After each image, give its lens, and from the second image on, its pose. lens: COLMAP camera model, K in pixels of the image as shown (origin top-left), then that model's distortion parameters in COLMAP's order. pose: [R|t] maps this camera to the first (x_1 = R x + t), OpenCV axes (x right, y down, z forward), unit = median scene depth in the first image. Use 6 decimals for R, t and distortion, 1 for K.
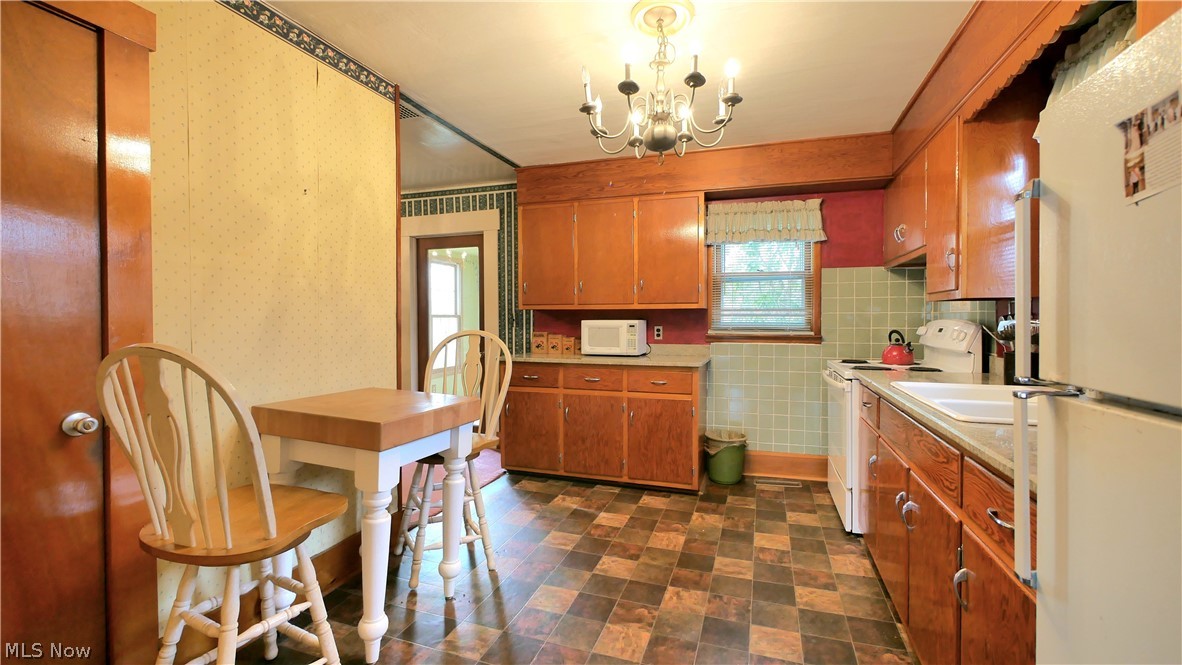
lens RADIAL K [[507.9, 0, 592.1], [0, 507.9, 327.1], [0, 0, 1]] dist [-0.005648, 0.000106]
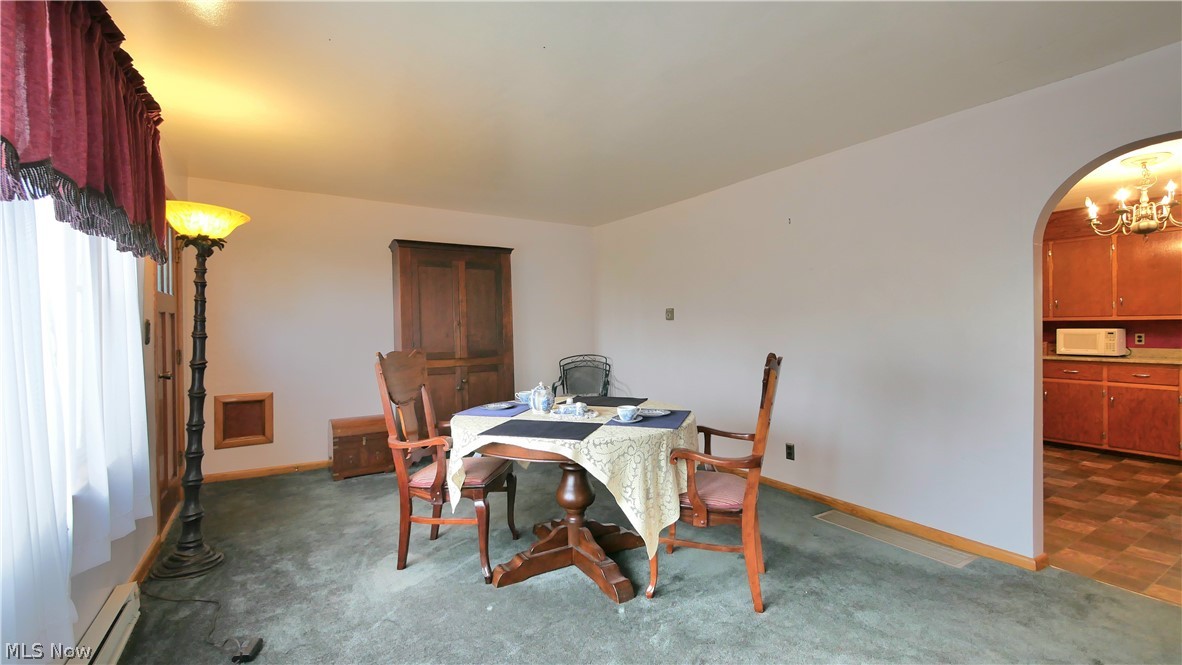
lens RADIAL K [[507.9, 0, 590.6], [0, 507.9, 326.0], [0, 0, 1]] dist [-0.005648, 0.000106]
pose [[0.772538, -0.002319, -0.634964, -0.132978], [-0.012689, 0.999737, -0.019089, 0.021953], [0.634841, 0.022804, 0.772306, -0.868715]]
